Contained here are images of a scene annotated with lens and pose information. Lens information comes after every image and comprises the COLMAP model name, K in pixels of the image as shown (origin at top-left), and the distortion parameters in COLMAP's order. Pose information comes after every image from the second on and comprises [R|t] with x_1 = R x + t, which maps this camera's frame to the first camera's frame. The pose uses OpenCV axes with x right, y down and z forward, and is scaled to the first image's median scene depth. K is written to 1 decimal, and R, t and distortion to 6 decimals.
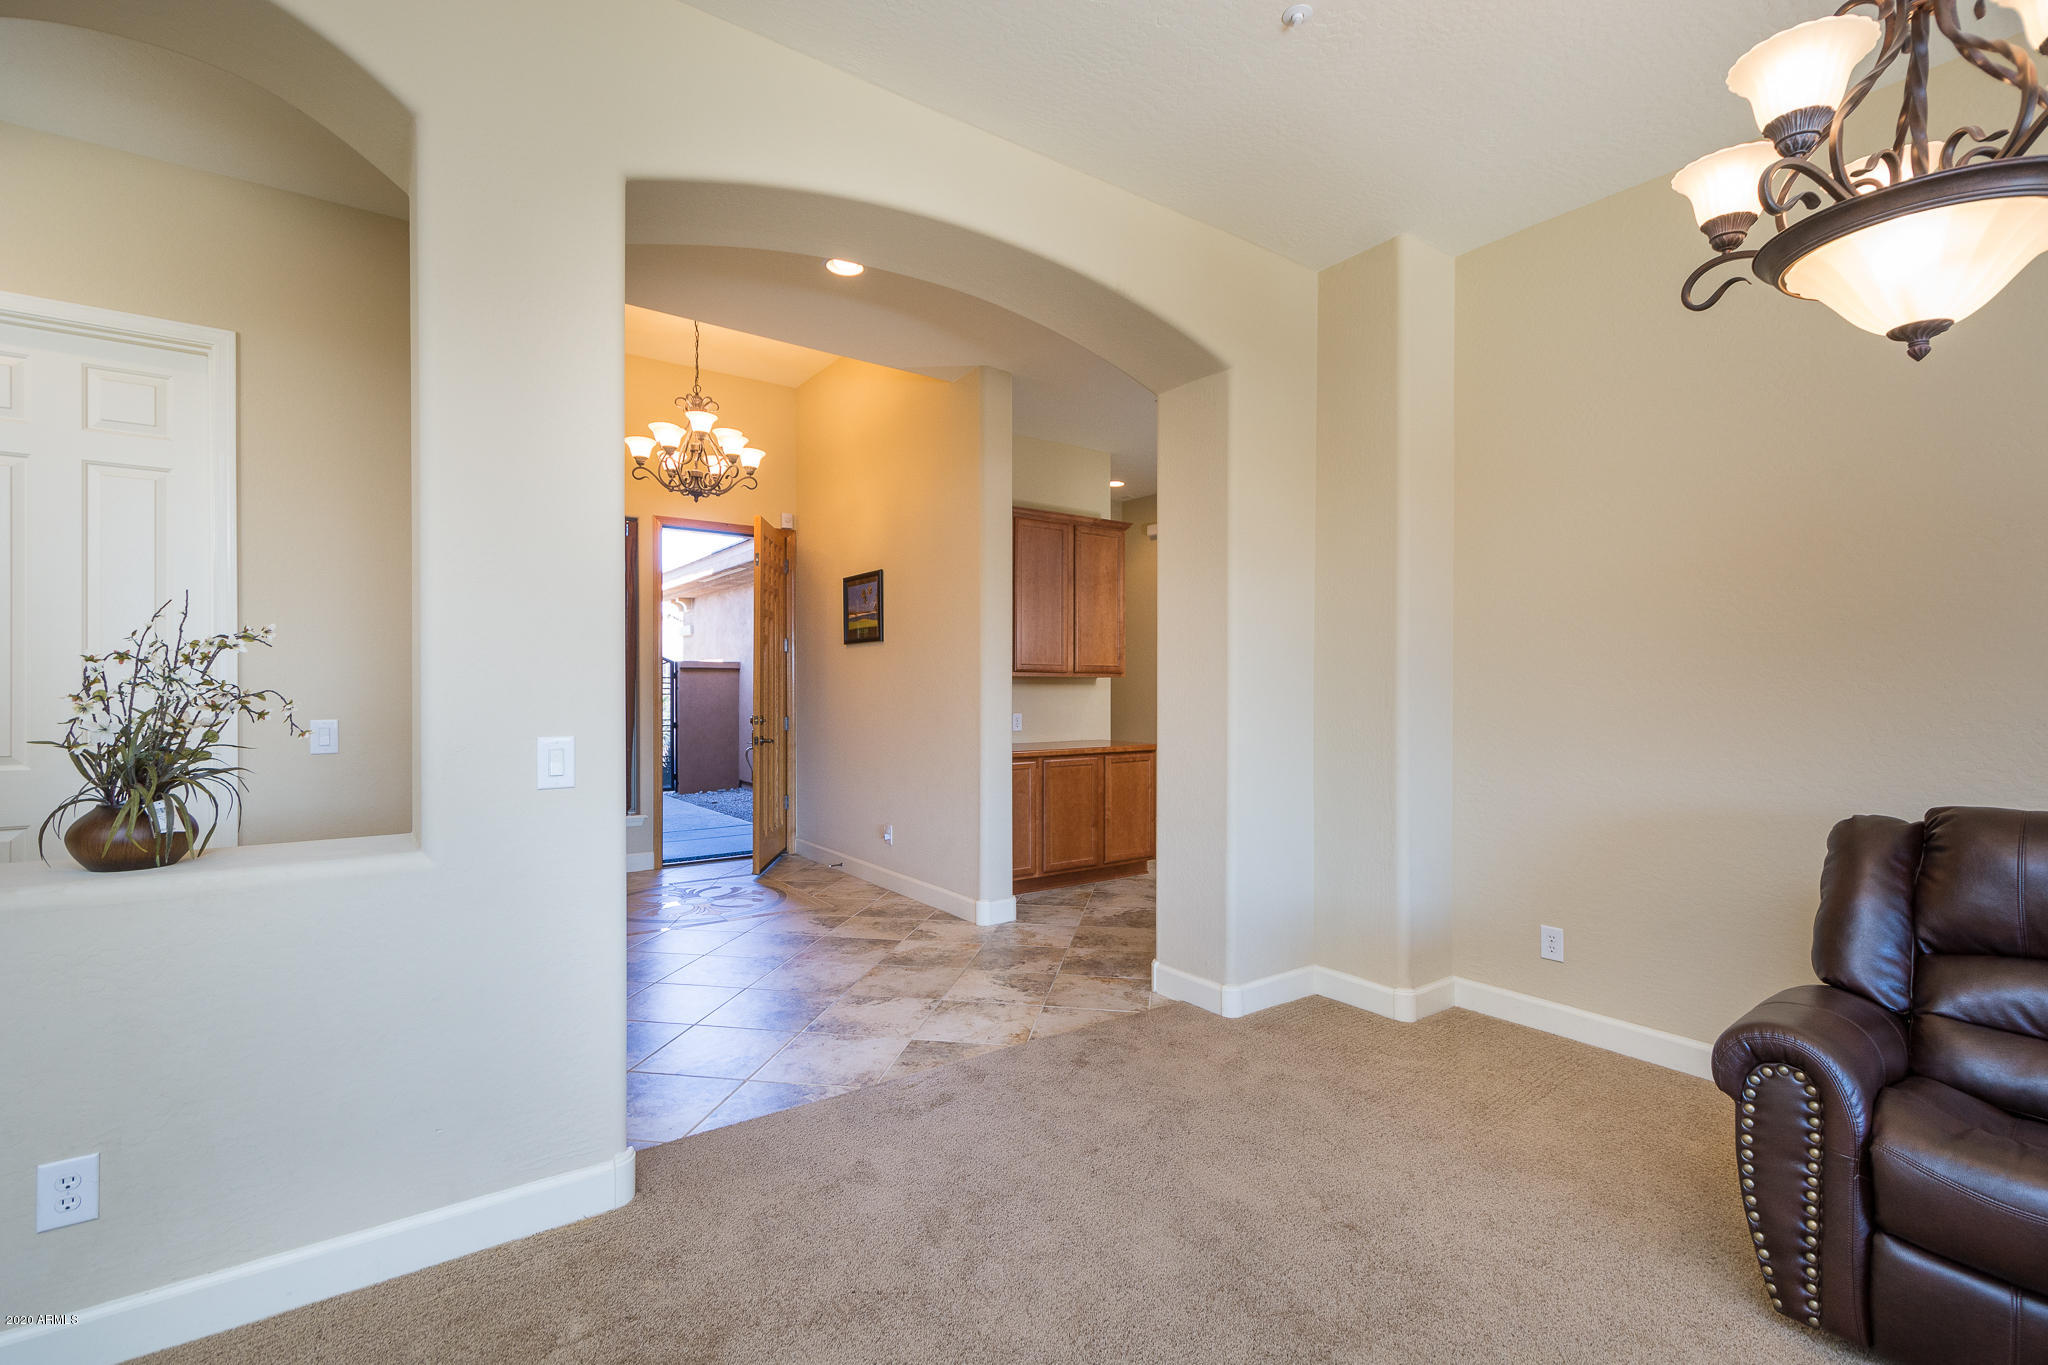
lens RADIAL K [[897.1, 0, 1027.6], [0, 897.1, 686.1], [0, 0, 1]] dist [0.005779, 0.000045]
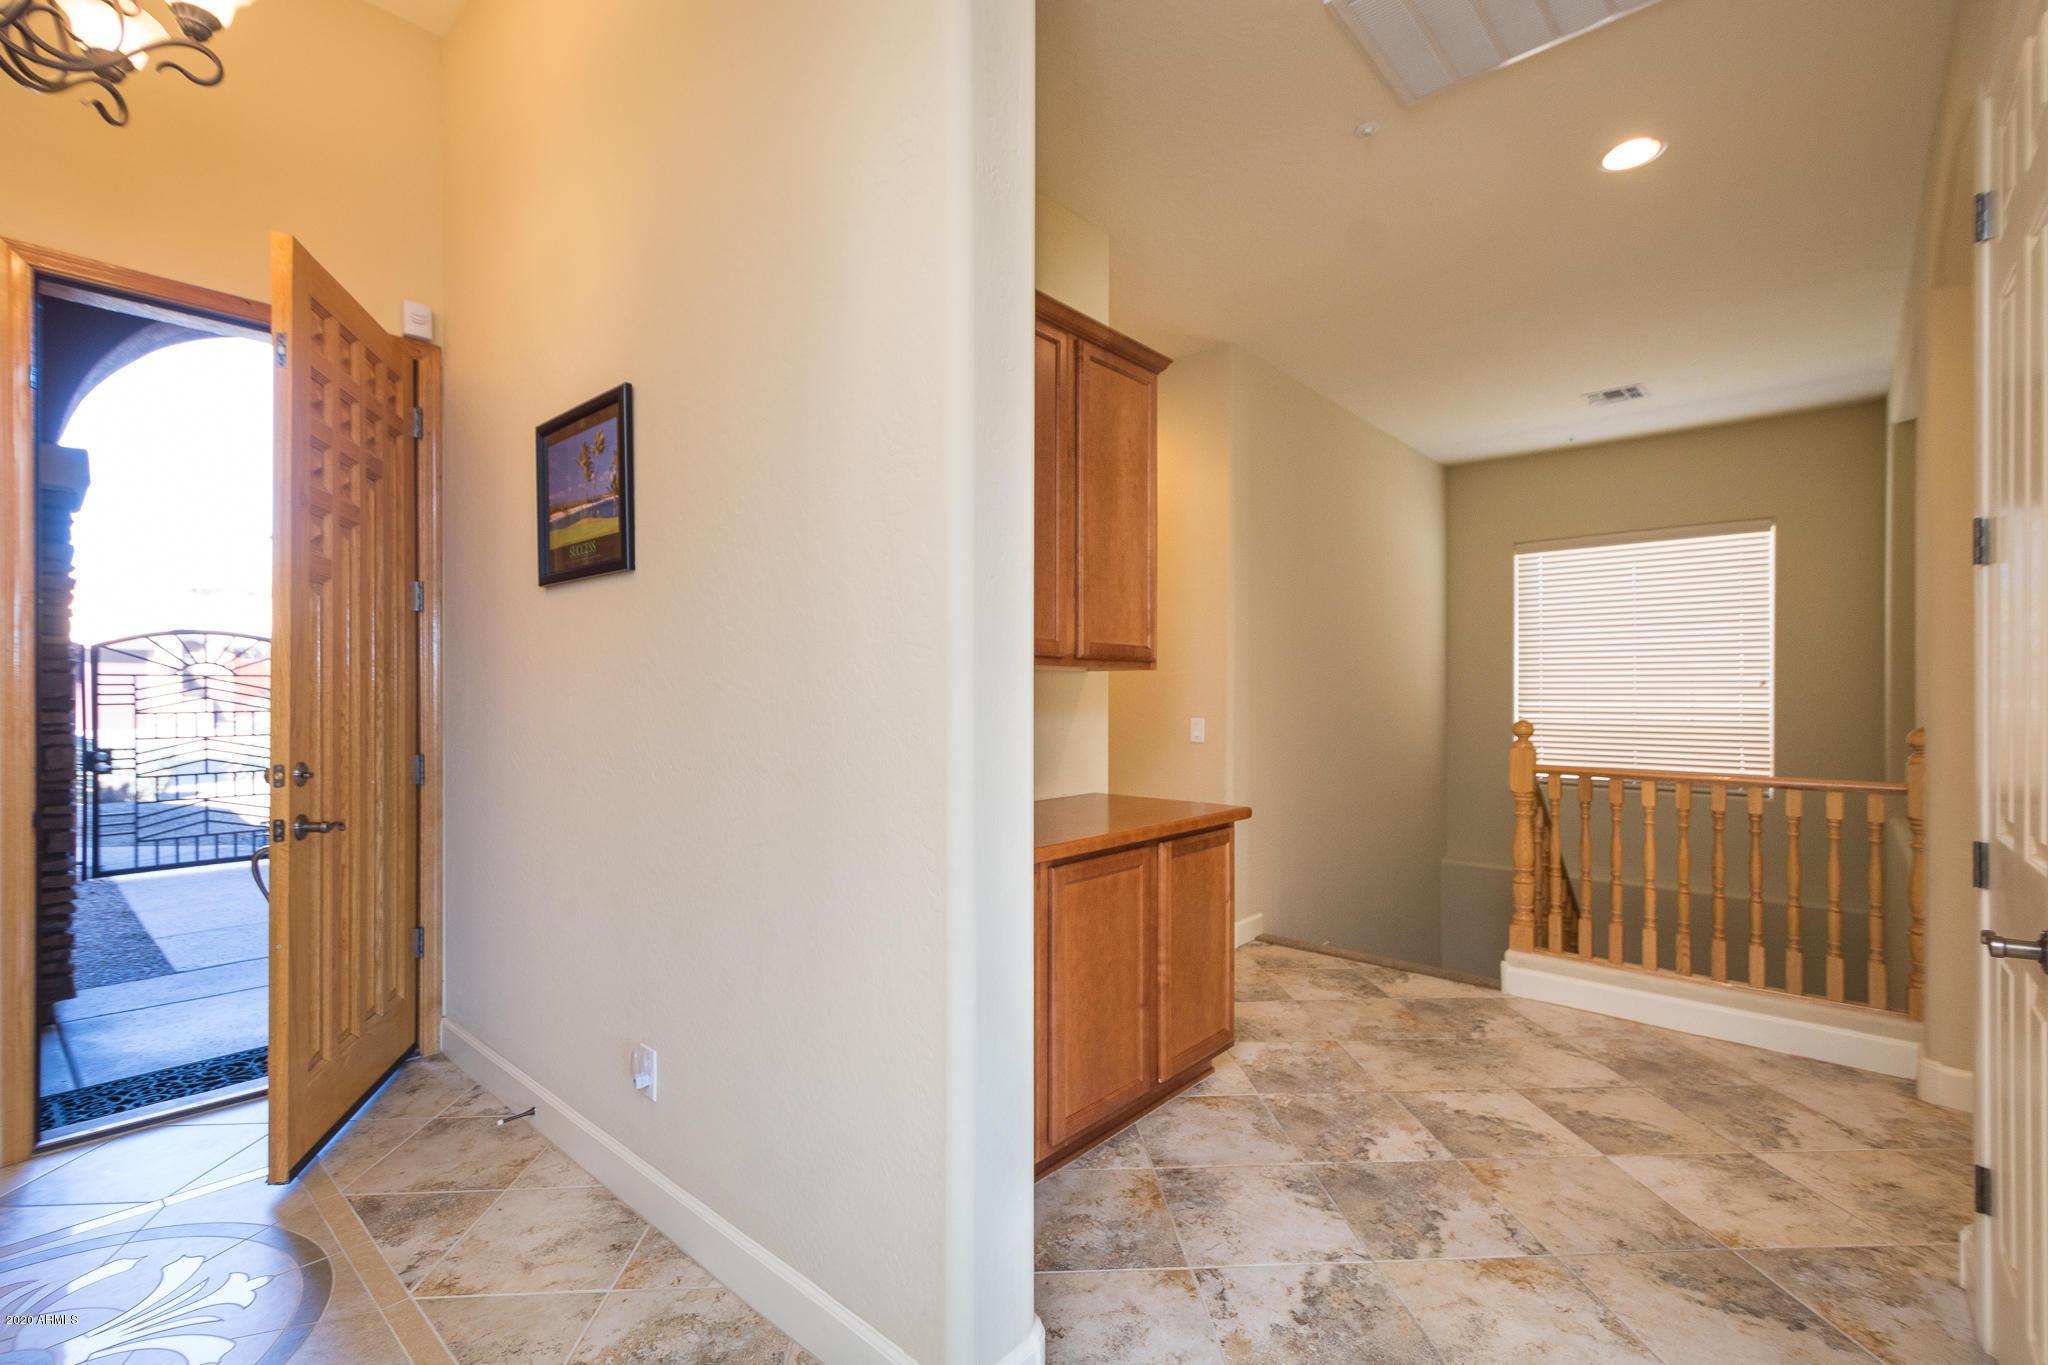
lens RADIAL K [[897.1, 0, 991.4], [0, 897.1, 698.7], [0, 0, 1]] dist [0.005779, 0.000045]
pose [[0.982373, 0.000627, 0.186932, -0.079686], [-0.002999, 0.999919, 0.012405, 0.000393], [-0.186909, -0.012747, 0.982294, 0.575783]]
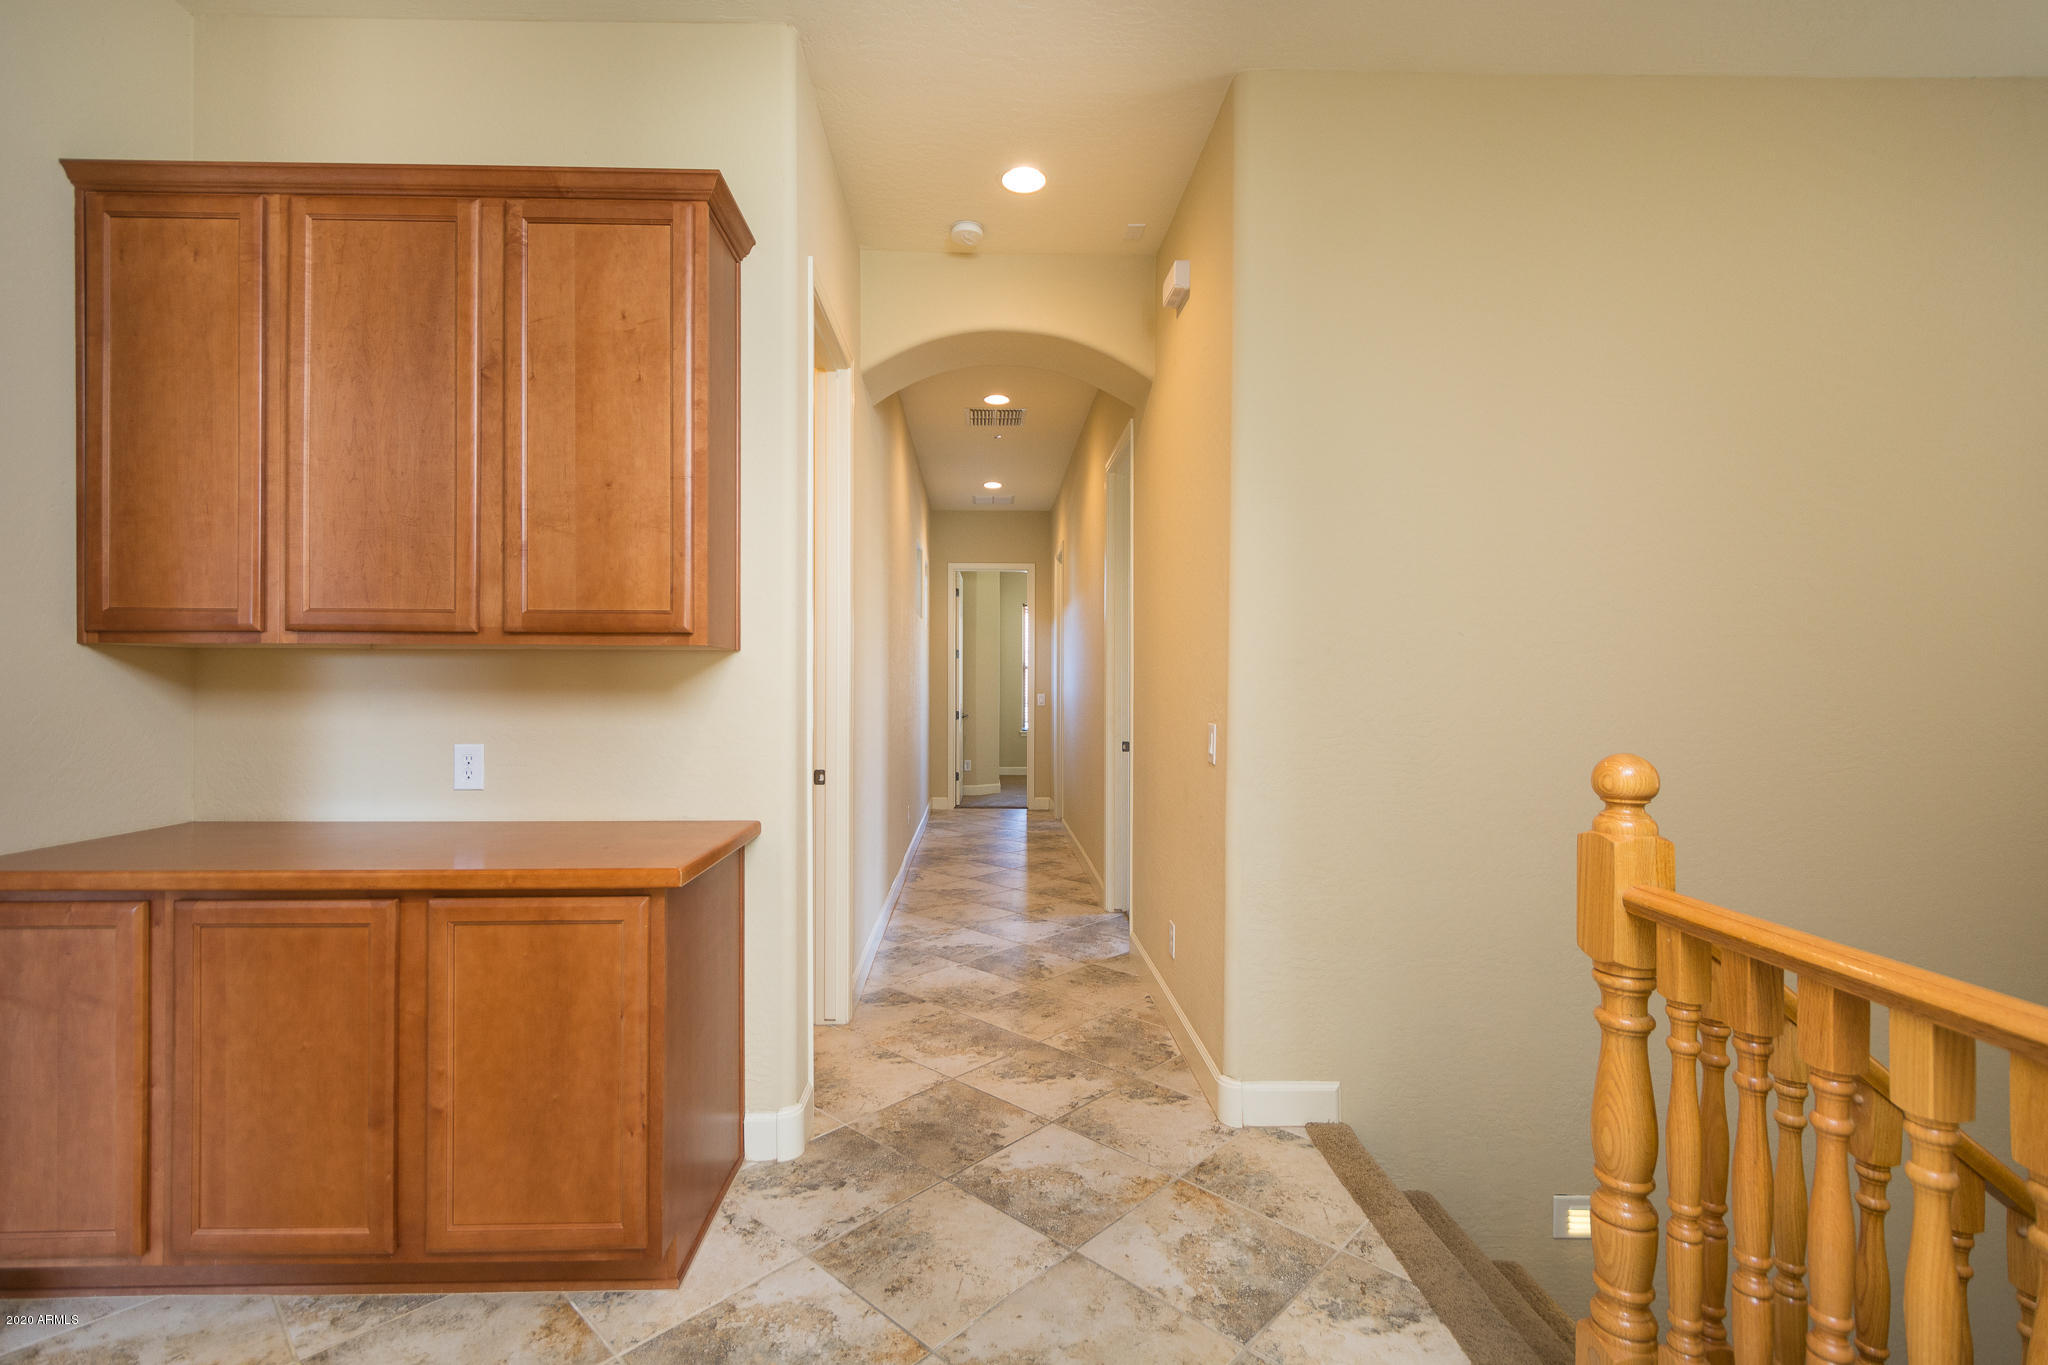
lens RADIAL K [[897.1, 0, 1009.6], [0, 897.1, 684.3], [0, 0, 1]] dist [0.005779, 0.000045]
pose [[0.815498, 0.005129, -0.578737, 0.422254], [0.000838, 0.999949, 0.010043, 0.001654], [0.578759, -0.008675, 0.815453, 0.862763]]
